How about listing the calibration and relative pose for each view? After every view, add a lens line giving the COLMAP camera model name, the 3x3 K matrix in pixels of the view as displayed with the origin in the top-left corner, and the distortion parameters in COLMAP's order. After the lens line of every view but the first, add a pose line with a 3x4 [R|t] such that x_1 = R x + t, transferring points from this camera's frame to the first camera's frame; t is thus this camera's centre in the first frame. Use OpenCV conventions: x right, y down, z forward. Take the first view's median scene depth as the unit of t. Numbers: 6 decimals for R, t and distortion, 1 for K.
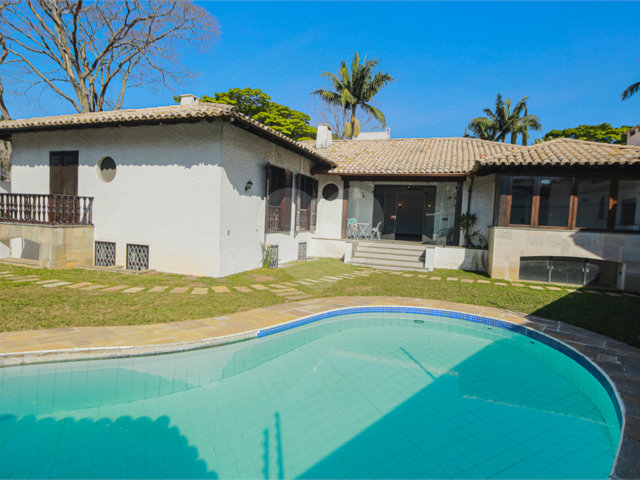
lens RADIAL K [[348.8, 0, 308.1], [0, 348.8, 239.8], [0, 0, 1]] dist [0.001817, -0.000465]
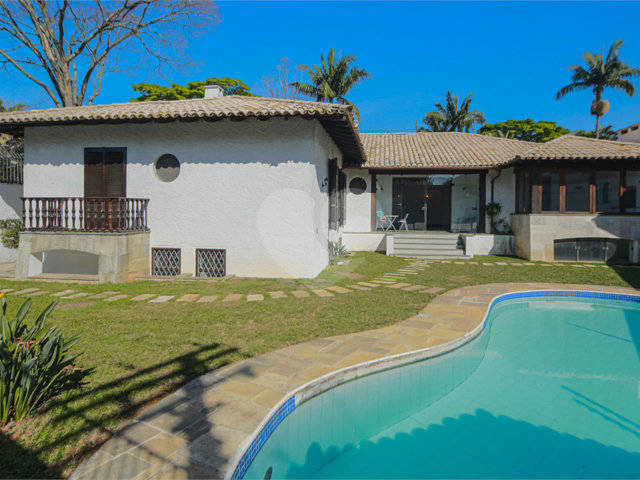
lens RADIAL K [[359.6, 0, 329.2], [0, 359.6, 218.3], [0, 0, 1]] dist [0.004482, 0.000554]
pose [[0.977359, -0.042060, 0.207365, -0.332064], [0.050266, 0.998141, -0.034462, -0.016474], [-0.205530, 0.044105, 0.977657, 0.007570]]
